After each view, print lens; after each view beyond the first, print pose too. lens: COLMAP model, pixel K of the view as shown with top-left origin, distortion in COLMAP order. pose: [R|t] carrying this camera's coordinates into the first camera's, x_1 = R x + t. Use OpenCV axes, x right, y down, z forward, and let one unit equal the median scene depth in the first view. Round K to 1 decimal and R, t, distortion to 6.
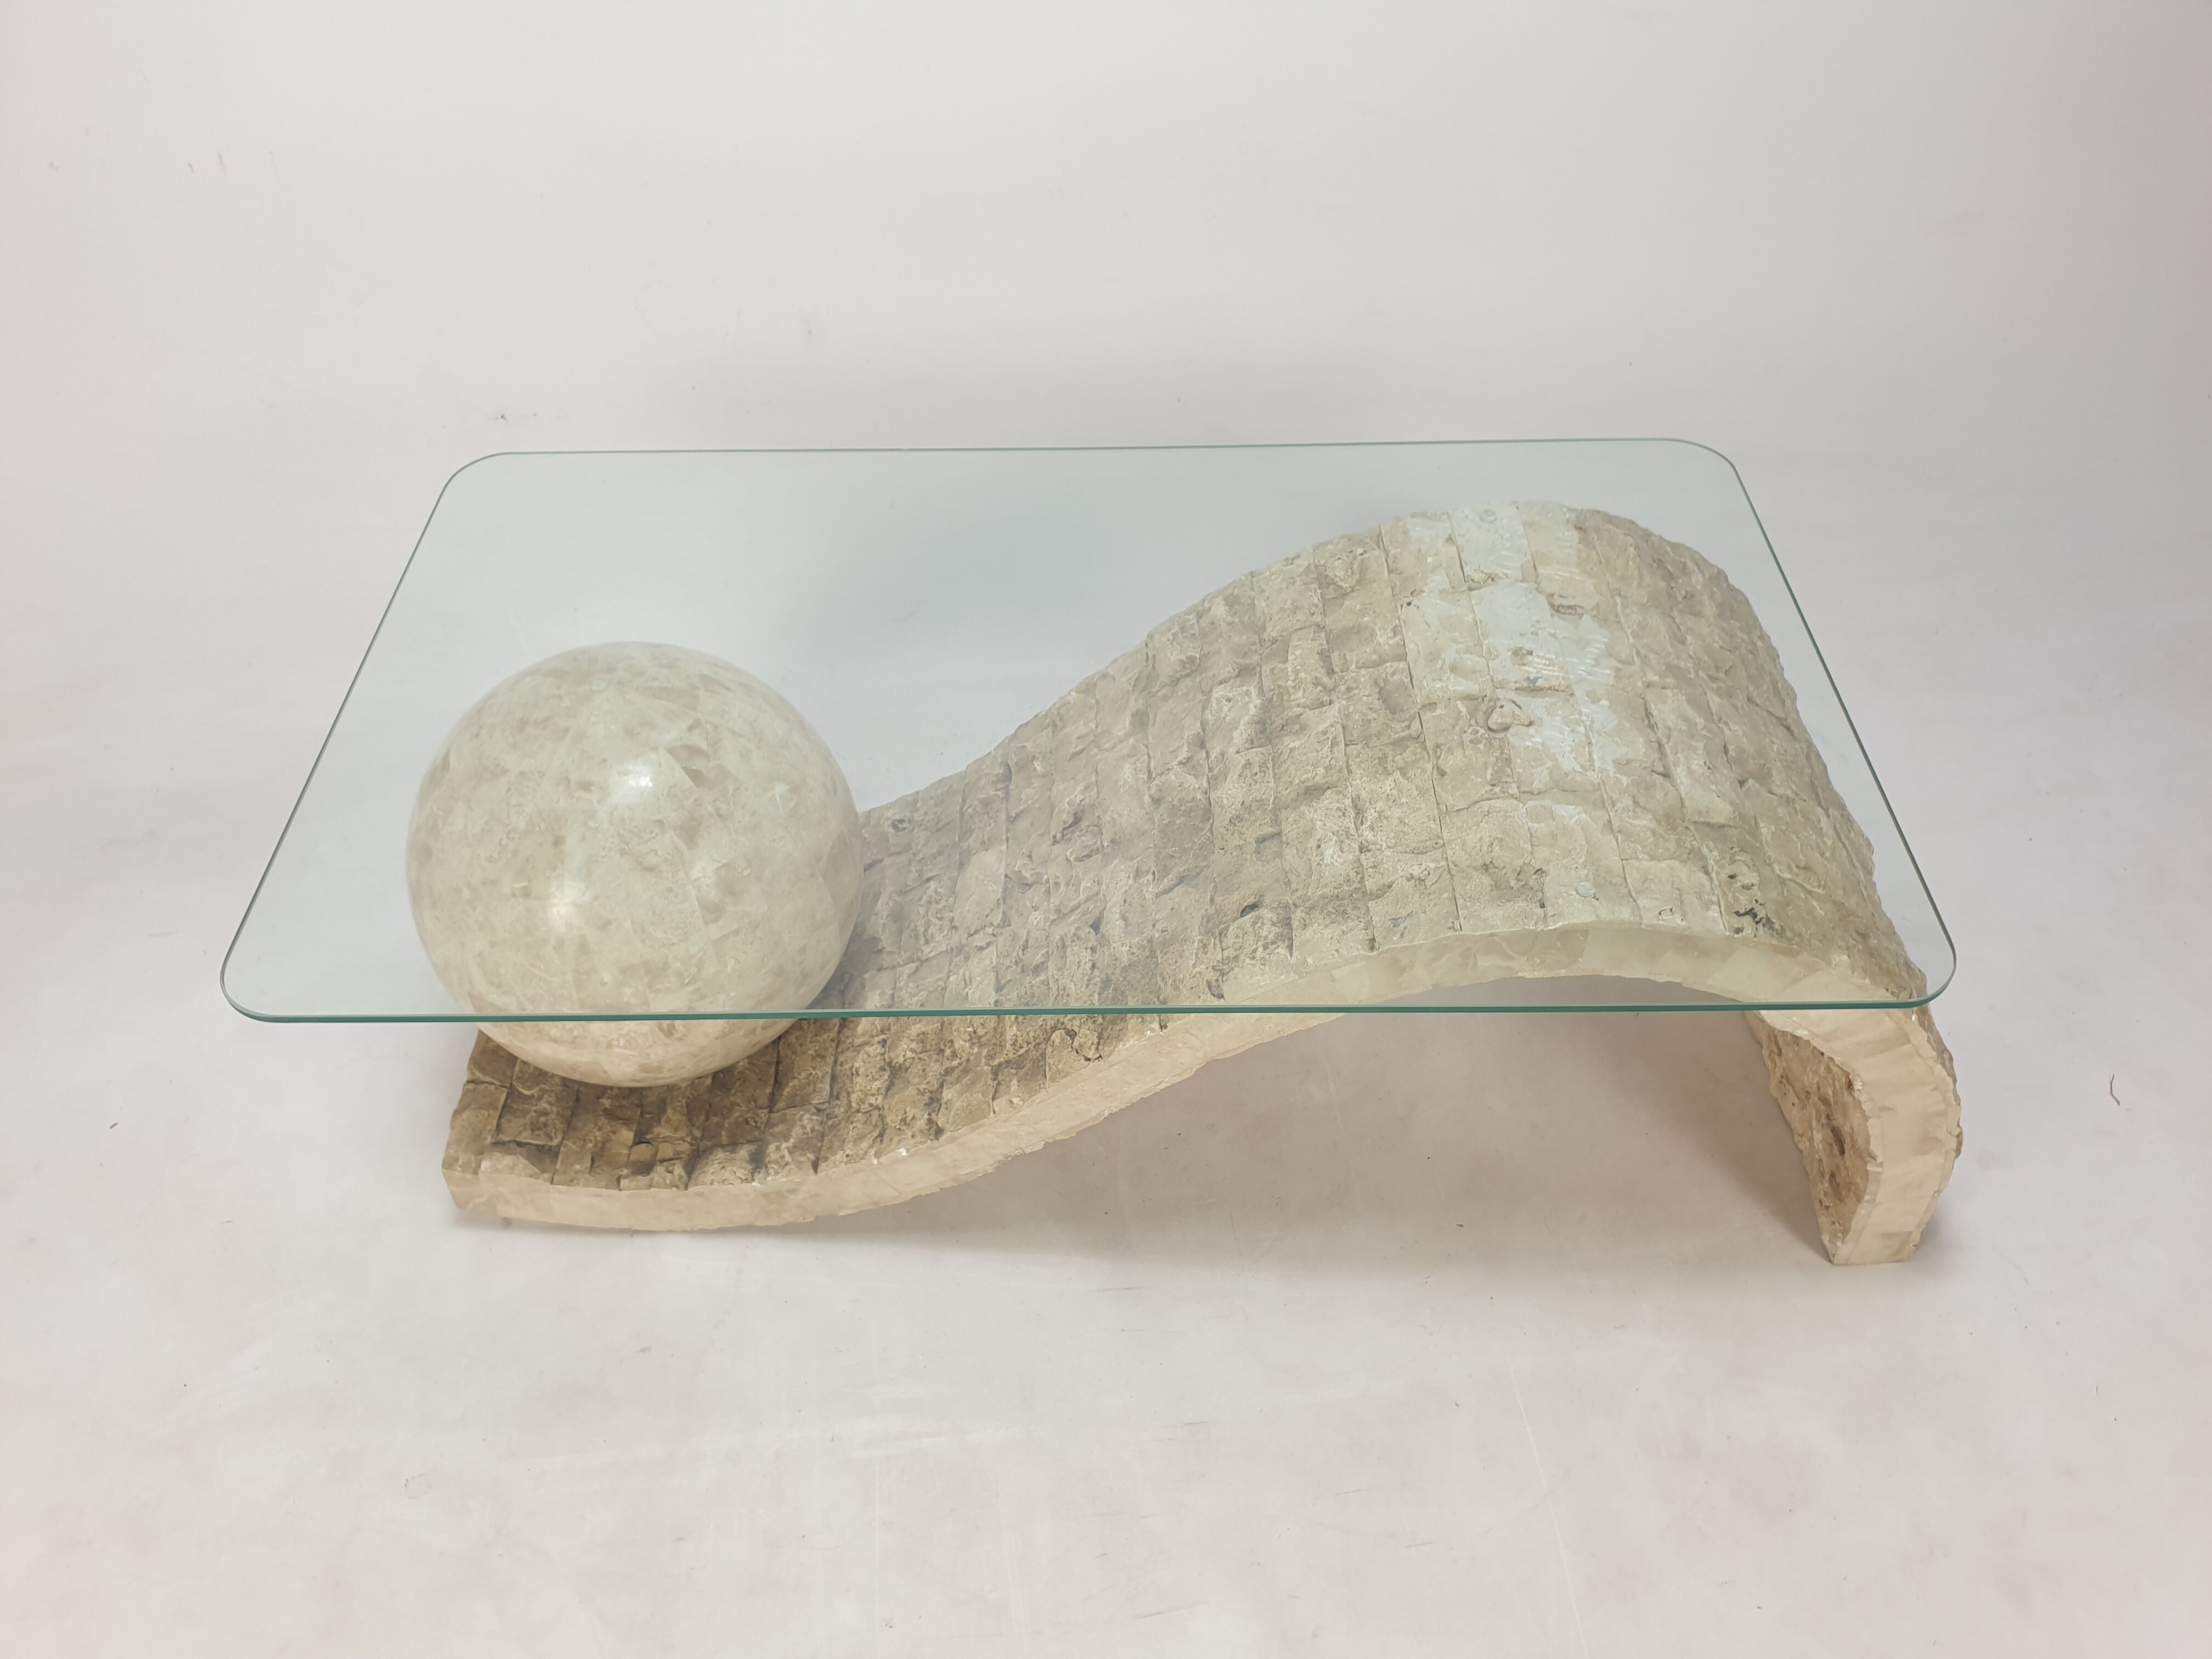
lens RADIAL K [[1730.5, 0, 1109.1], [0, 1730.5, 824.5], [0, 0, 1]] dist [0.003838, -0.009295]
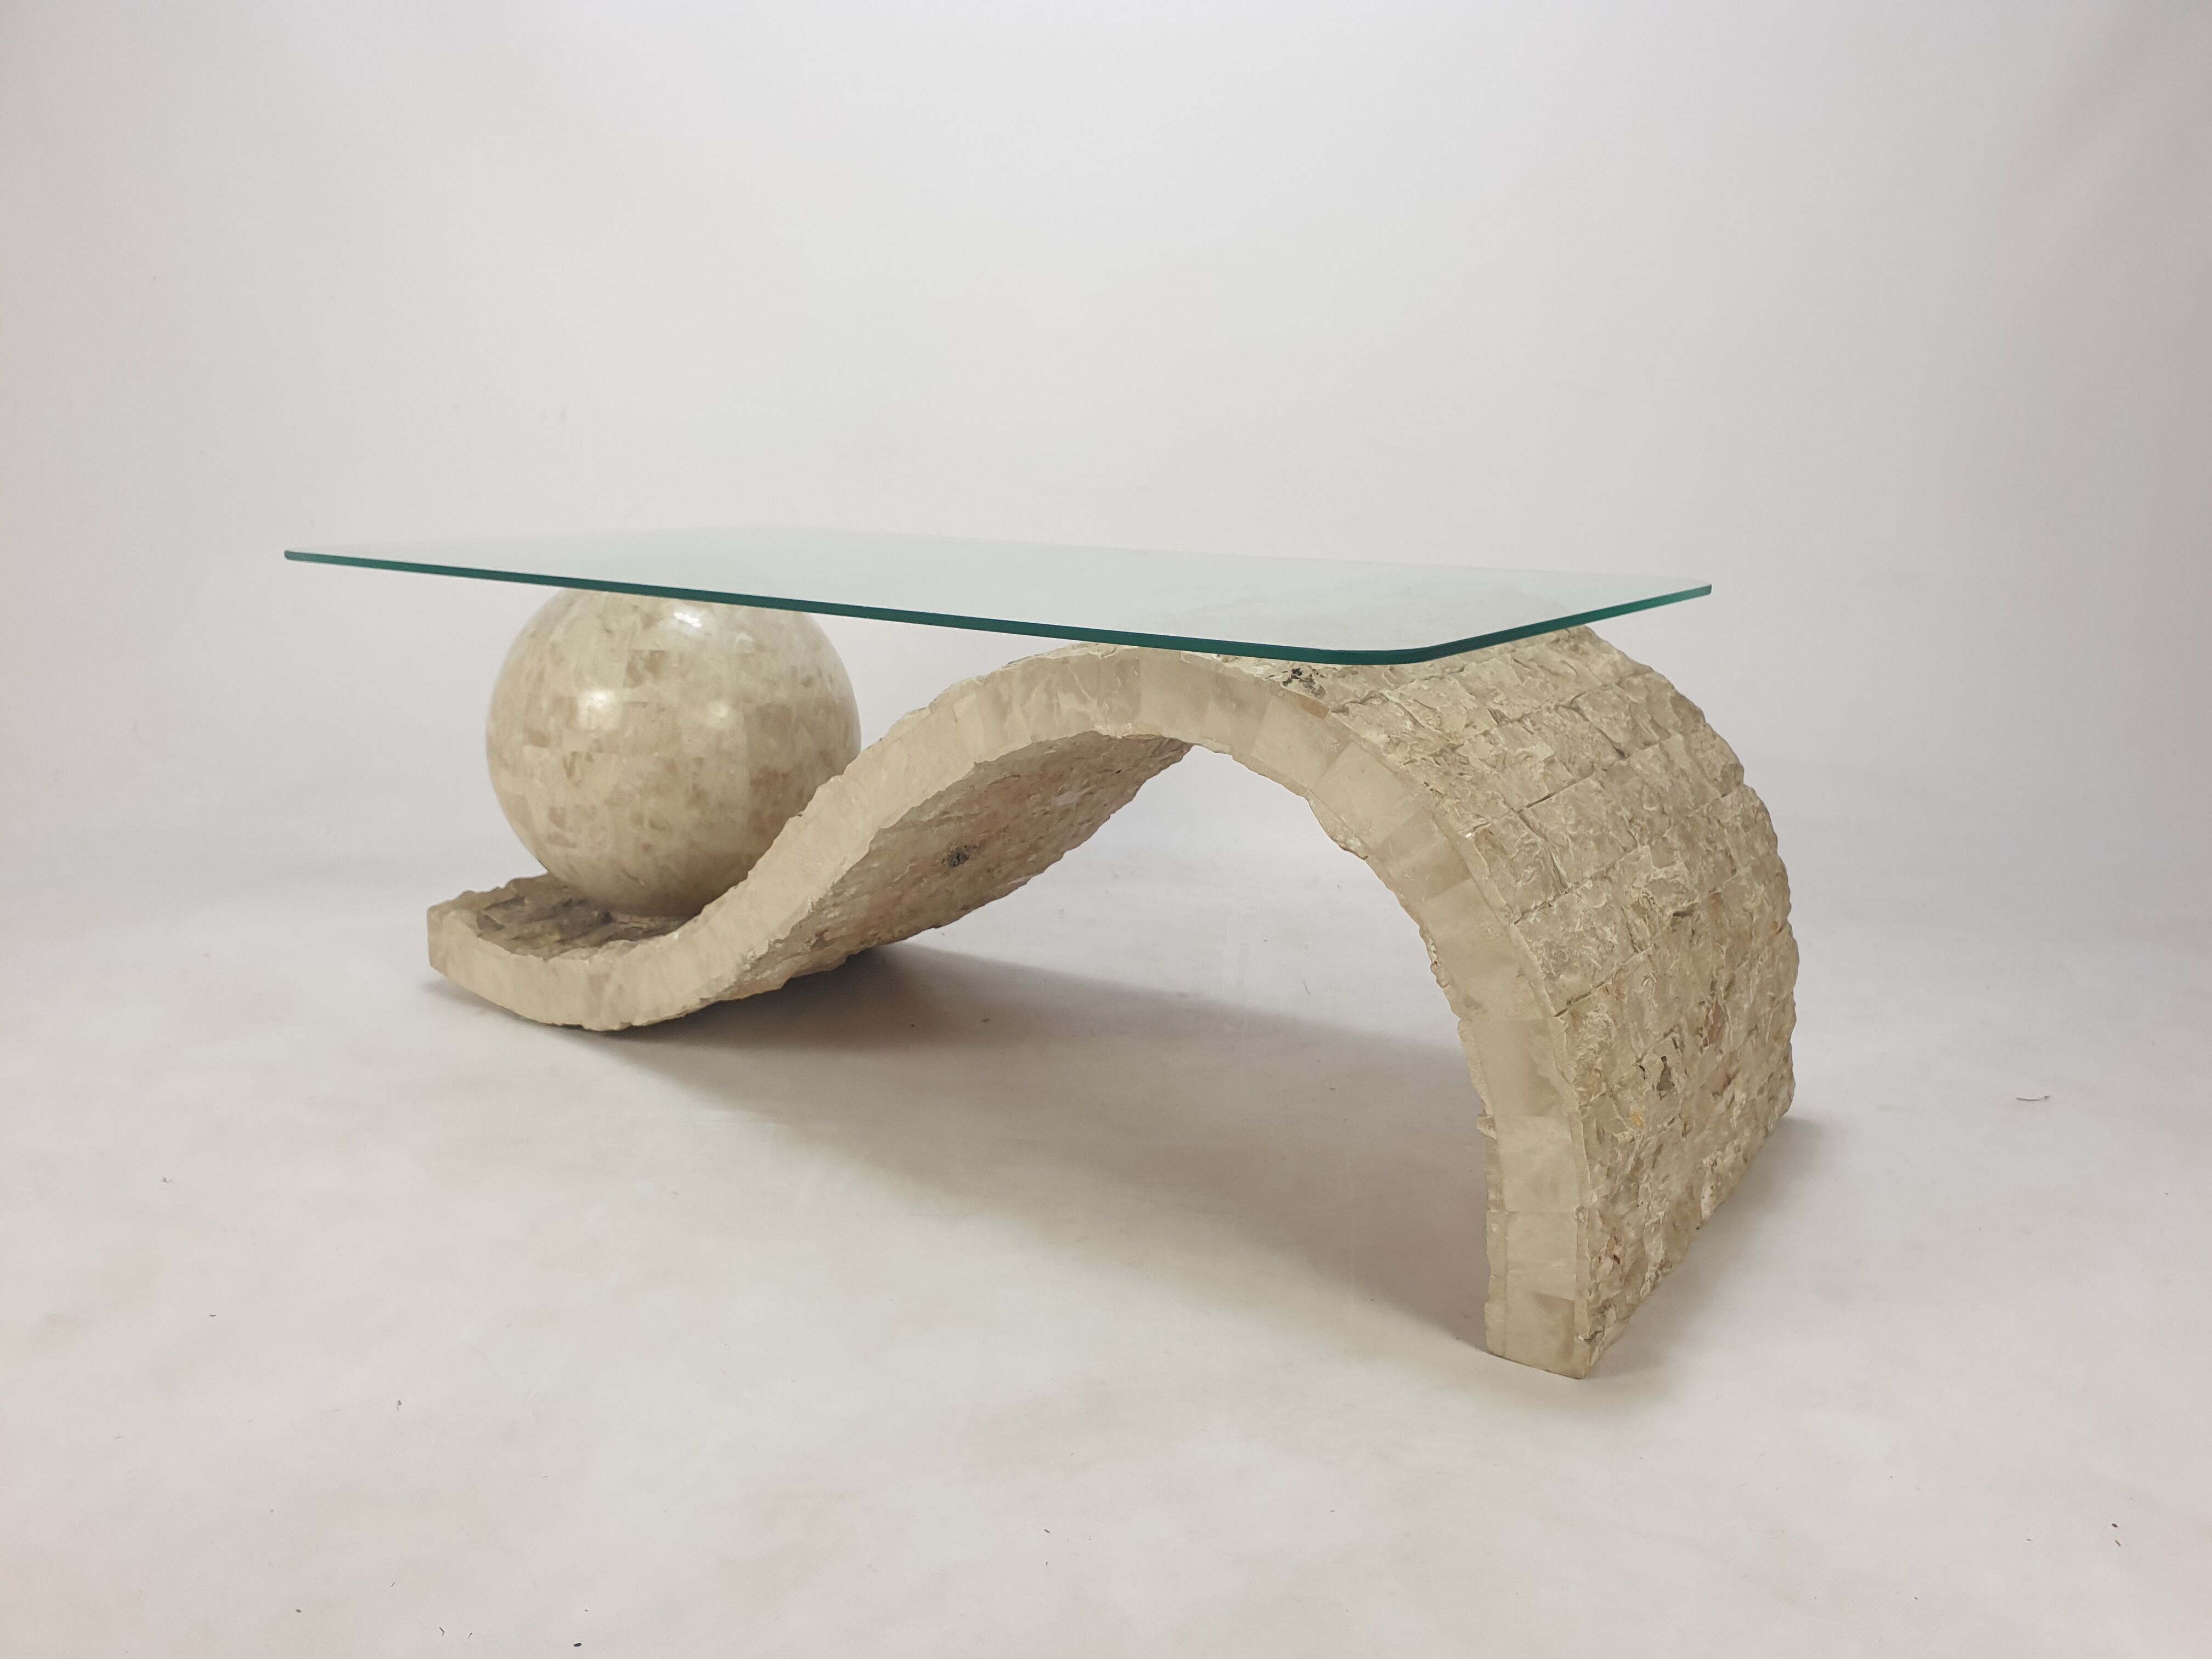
lens RADIAL K [[1748.0, 0, 1109.9], [0, 1748.0, 811.7], [0, 0, 1]] dist [-0.011573, -0.006228]
pose [[0.820718, 0.144876, -0.552660, 0.695734], [-0.419918, 0.808886, -0.411549, 0.463716], [0.387415, 0.569838, 0.724703, 0.274676]]
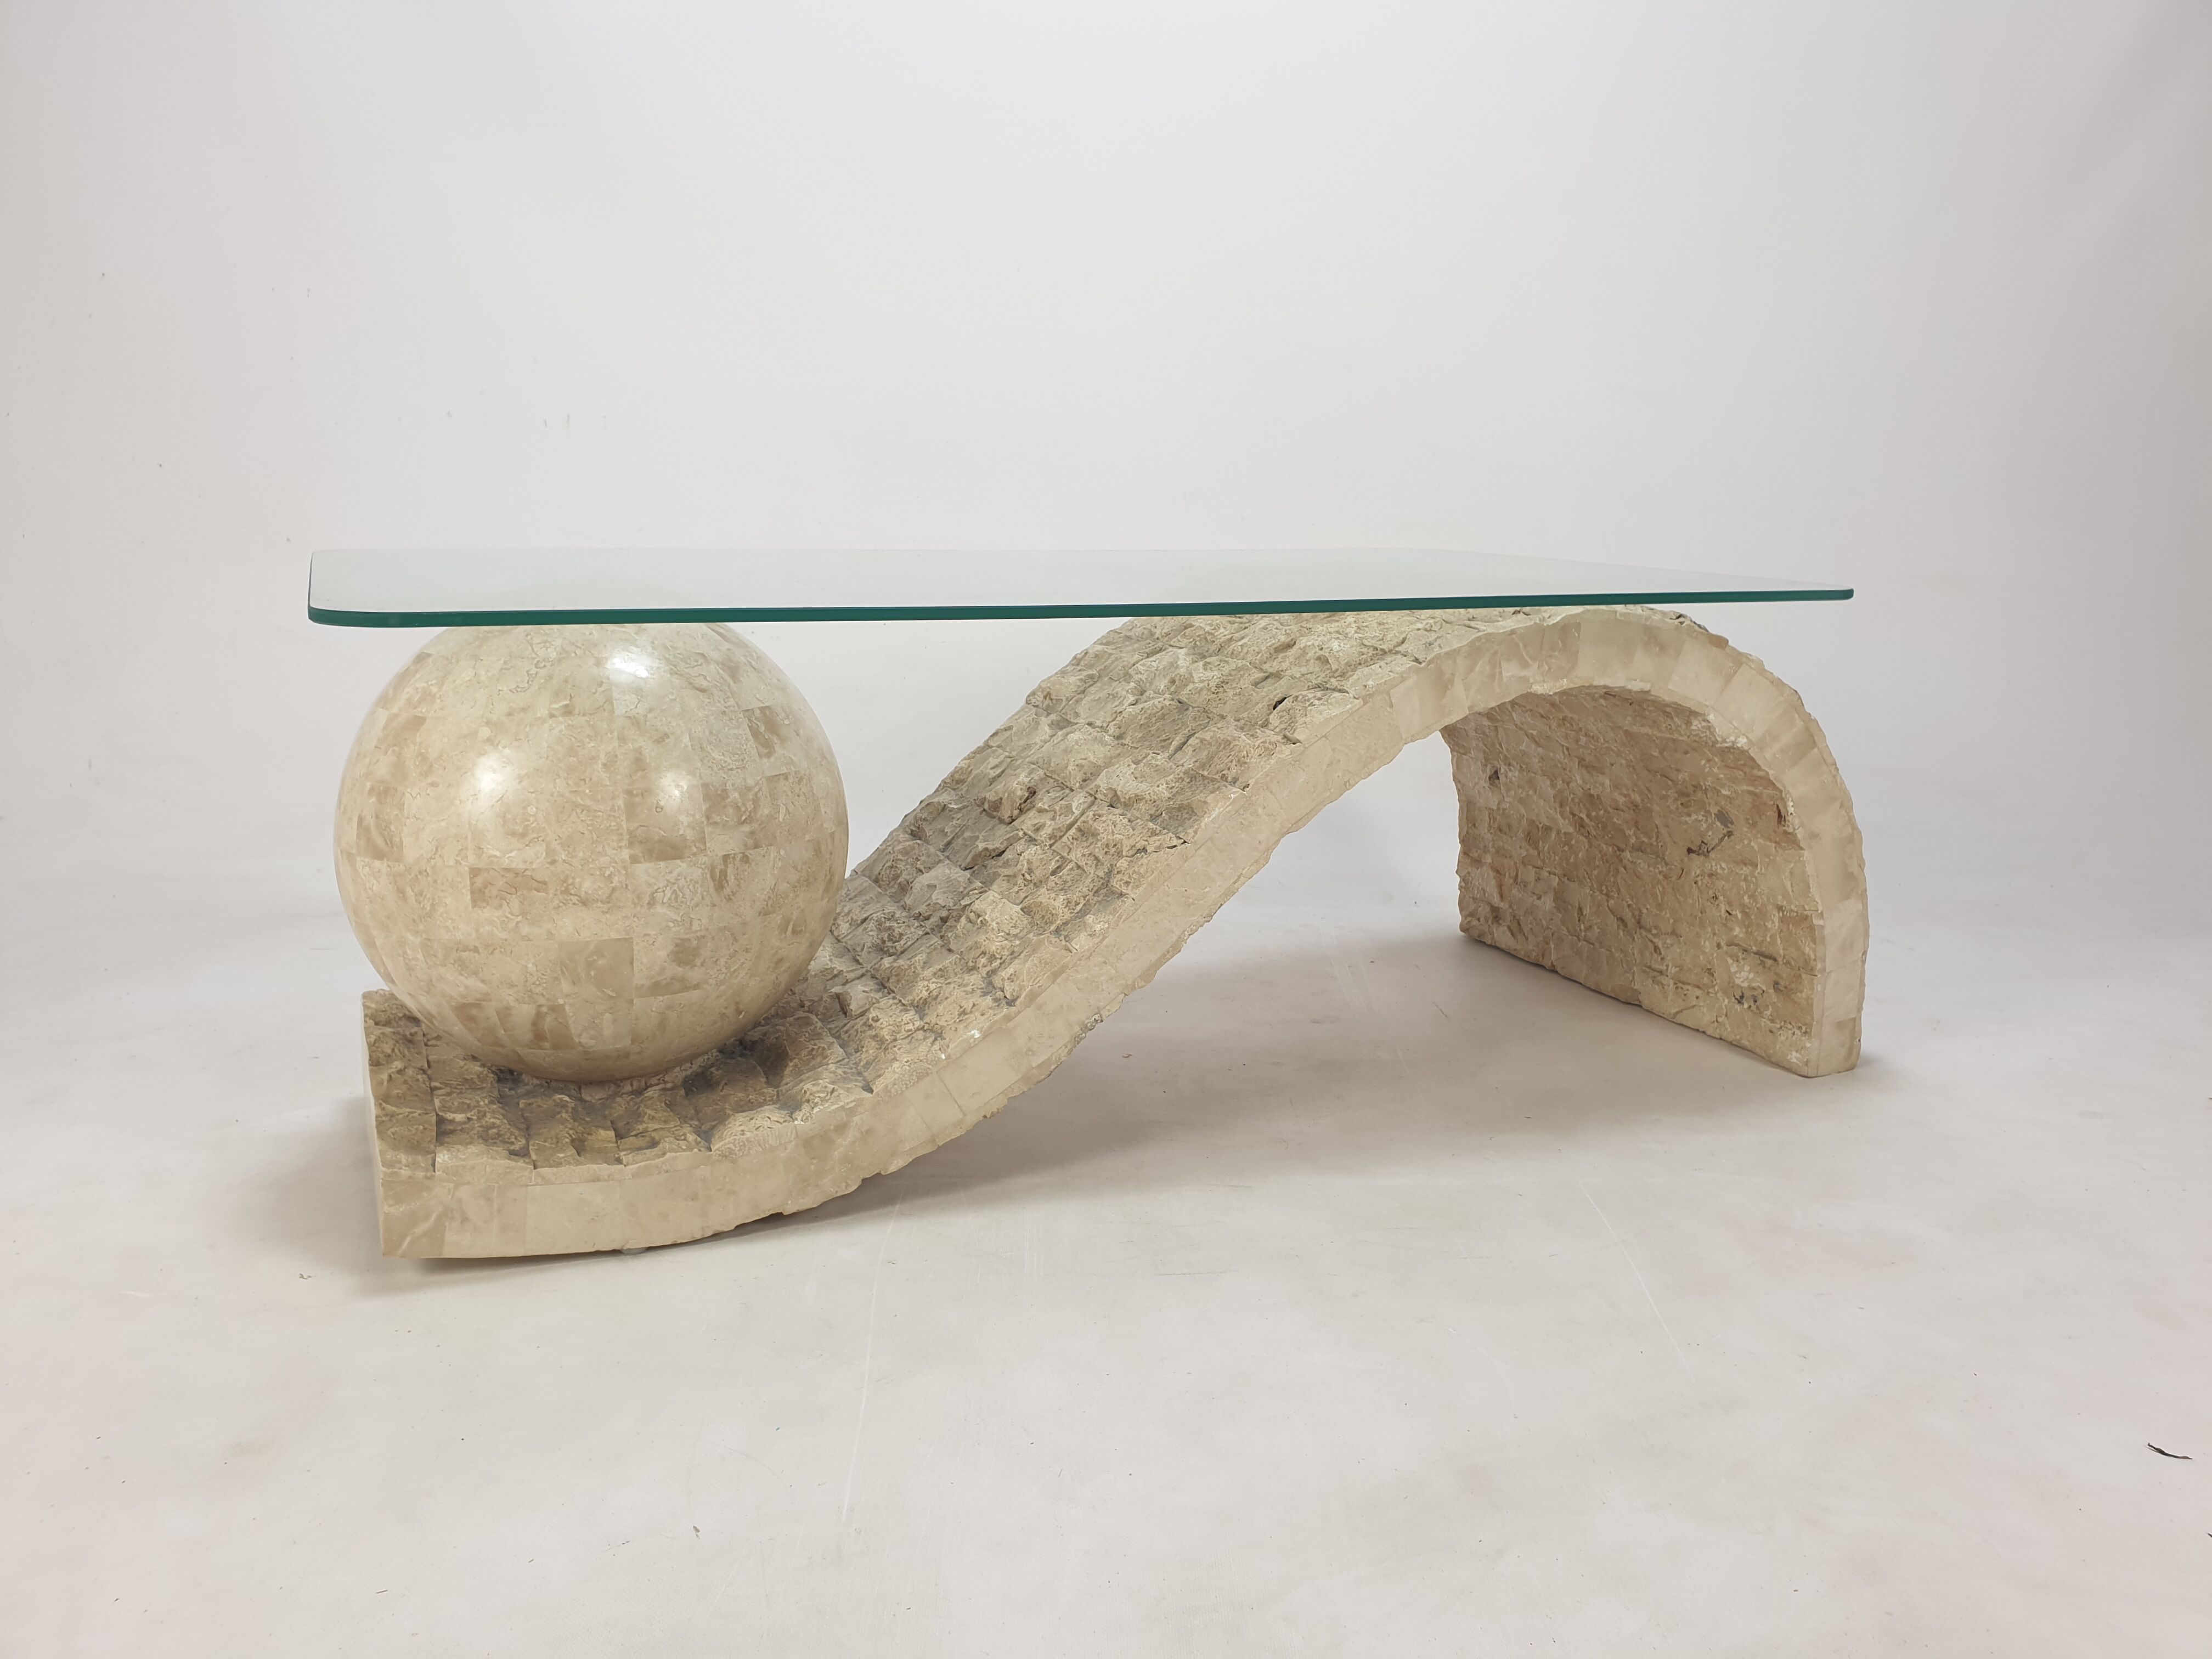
lens RADIAL K [[1717.4, 0, 1115.0], [0, 1717.4, 817.8], [0, 0, 1]] dist [0.098565, -0.308362]
pose [[0.913083, -0.054605, 0.404102, -0.406989], [0.266720, 0.829582, -0.490566, 0.553571], [-0.308448, 0.555709, 0.772041, 0.234381]]
